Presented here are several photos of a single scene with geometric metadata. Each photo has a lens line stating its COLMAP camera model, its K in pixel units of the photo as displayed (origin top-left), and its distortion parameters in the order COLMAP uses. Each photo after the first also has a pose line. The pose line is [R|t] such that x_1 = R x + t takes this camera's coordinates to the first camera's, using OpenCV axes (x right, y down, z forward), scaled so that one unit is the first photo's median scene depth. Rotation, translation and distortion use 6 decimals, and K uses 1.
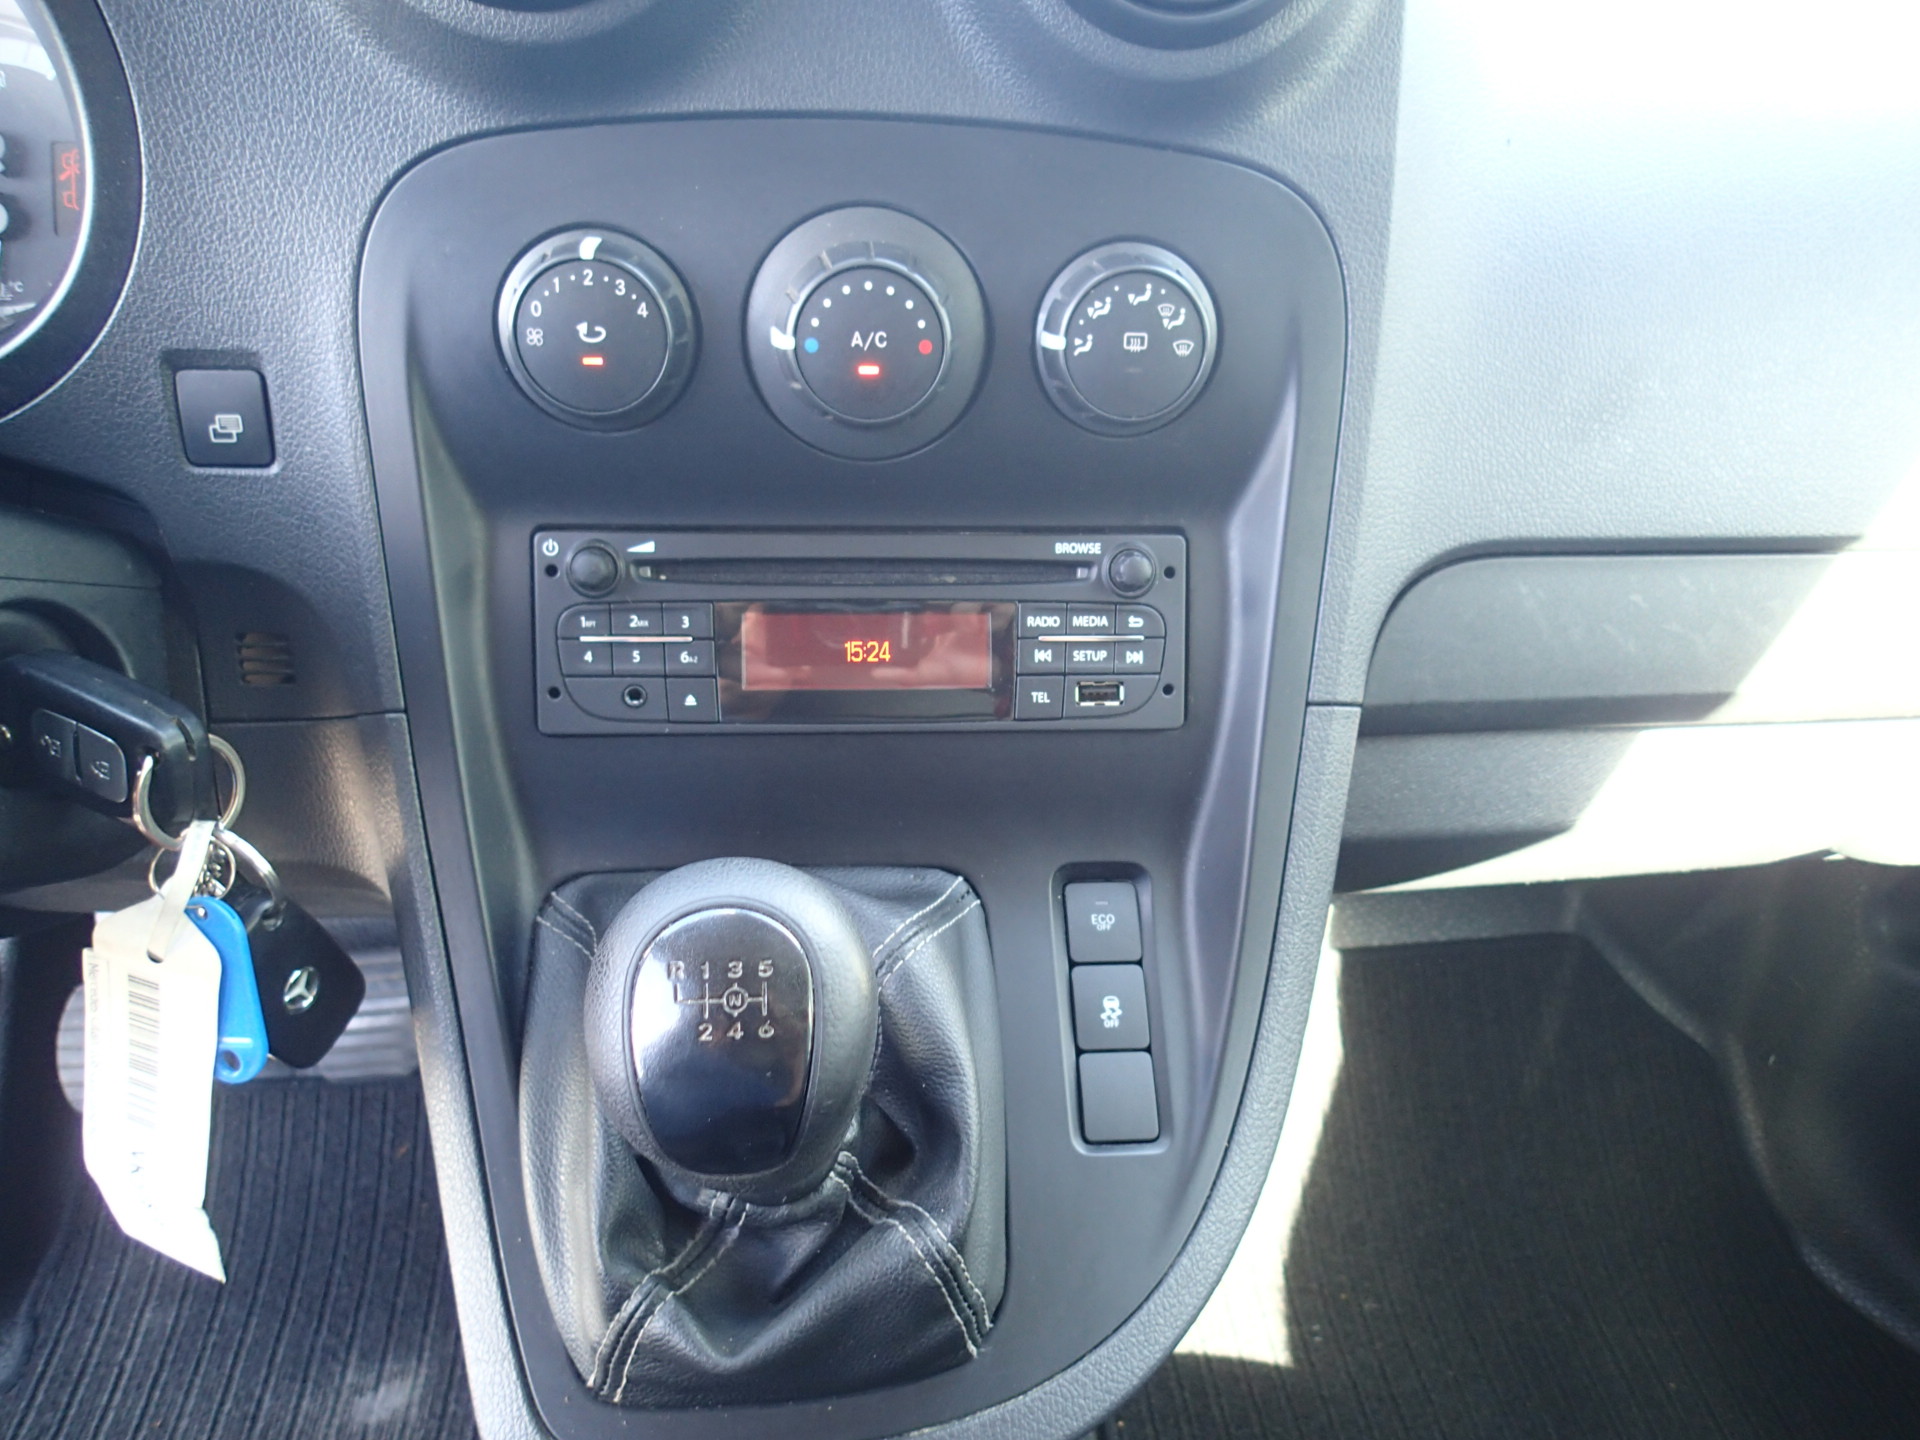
lens RADIAL K [[1430.1, 0, 976.0], [0, 1430.1, 711.6], [0, 0, 1]] dist [0.007885, -0.016264]
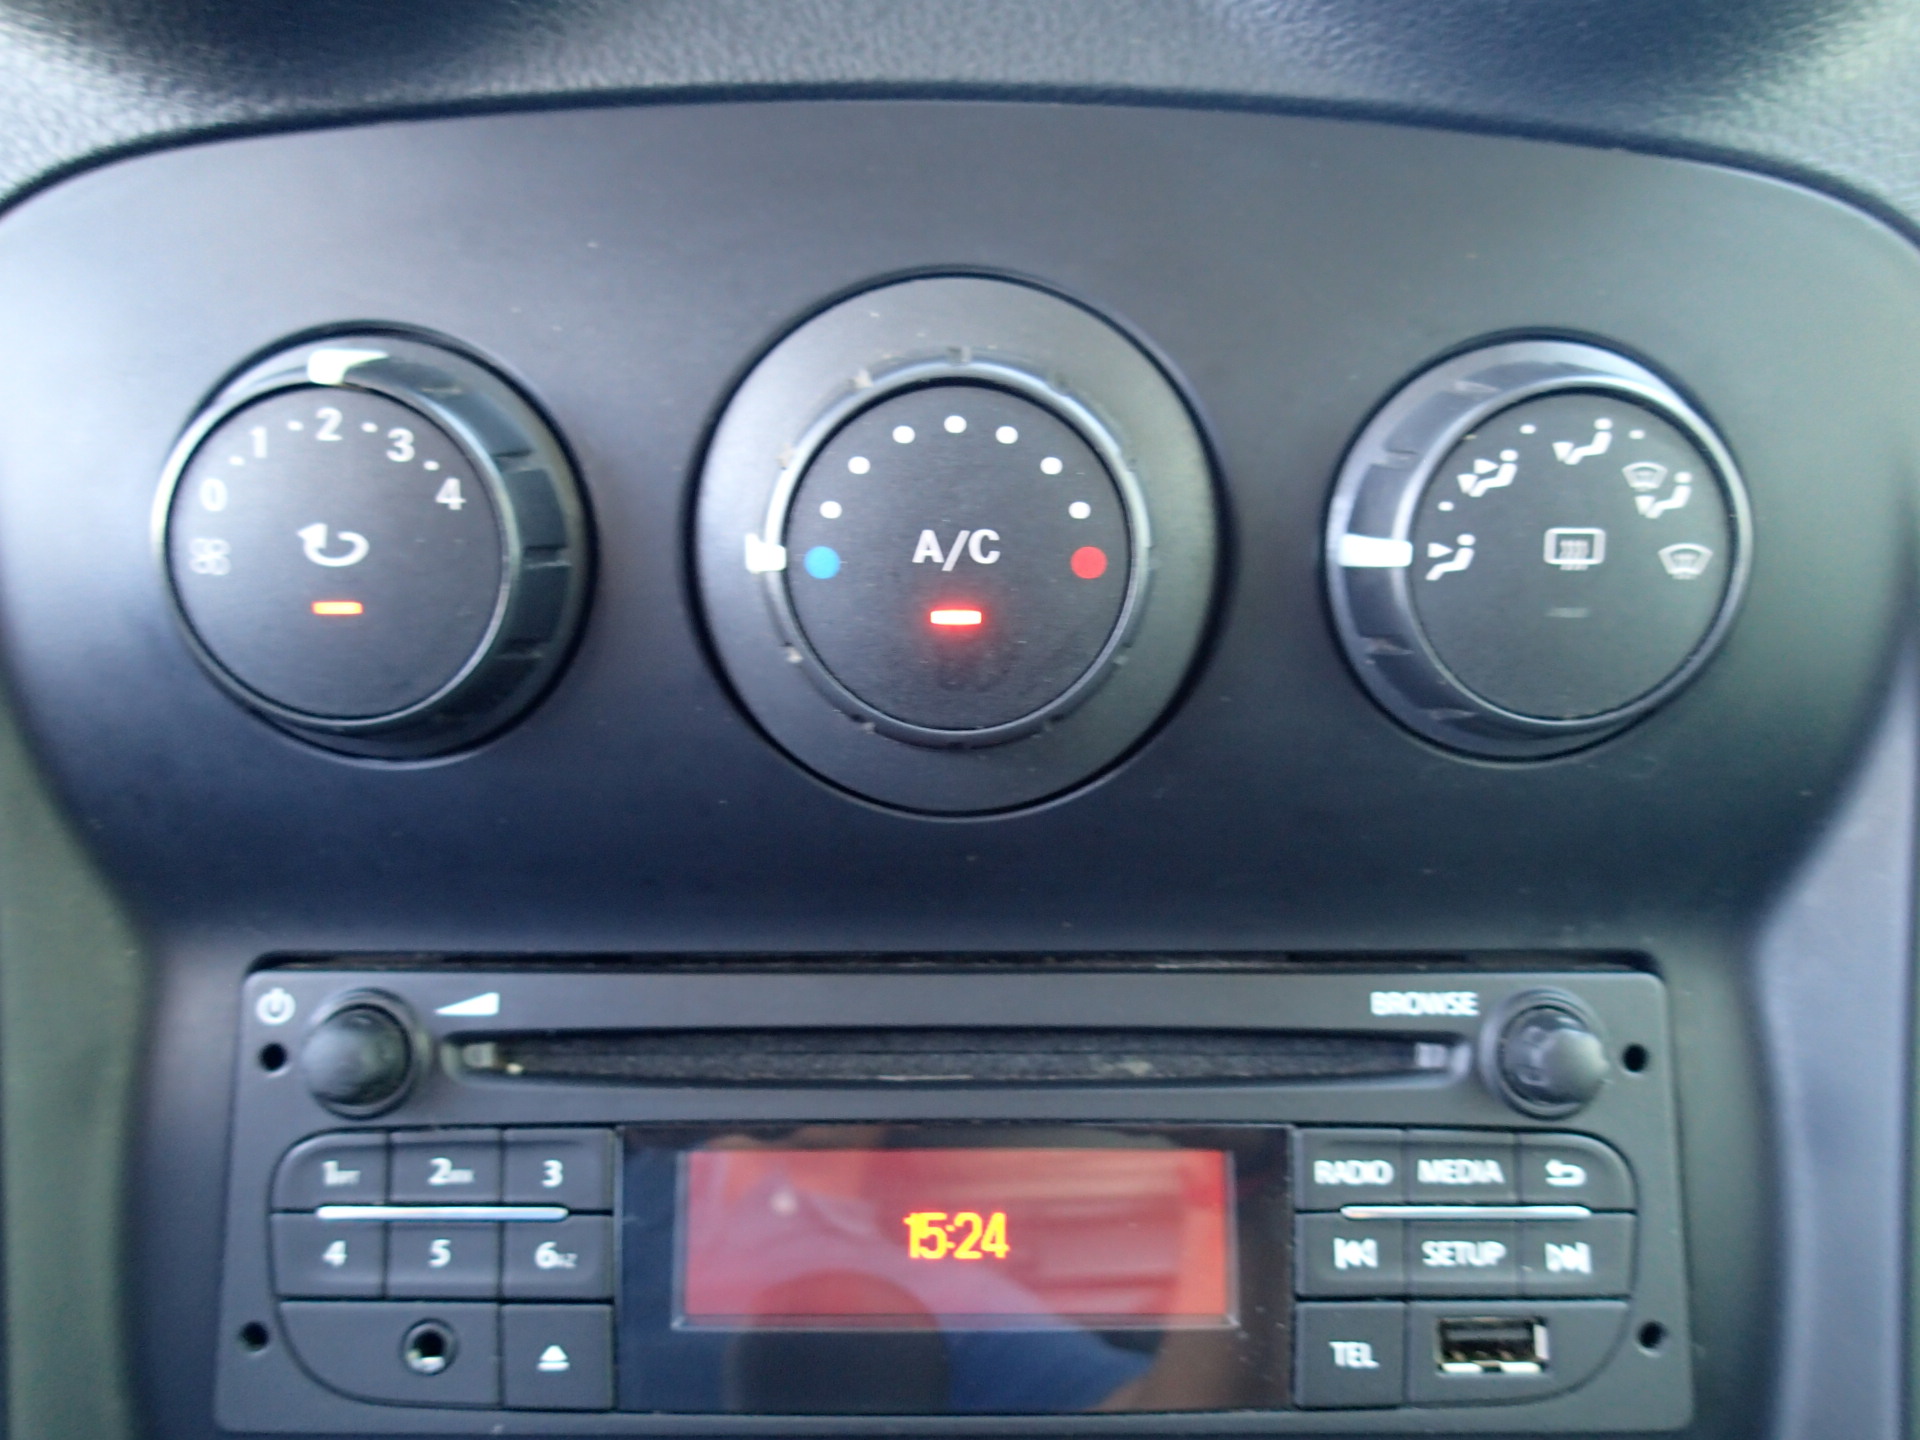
lens RADIAL K [[1430.1, 0, 967.3], [0, 1430.1, 721.4], [0, 0, 1]] dist [0.007885, -0.016264]
pose [[0.995452, -0.009766, -0.094767, -0.030173], [-0.009009, 0.980624, -0.195691, -0.119830], [0.094842, 0.195655, 0.976076, 0.565914]]
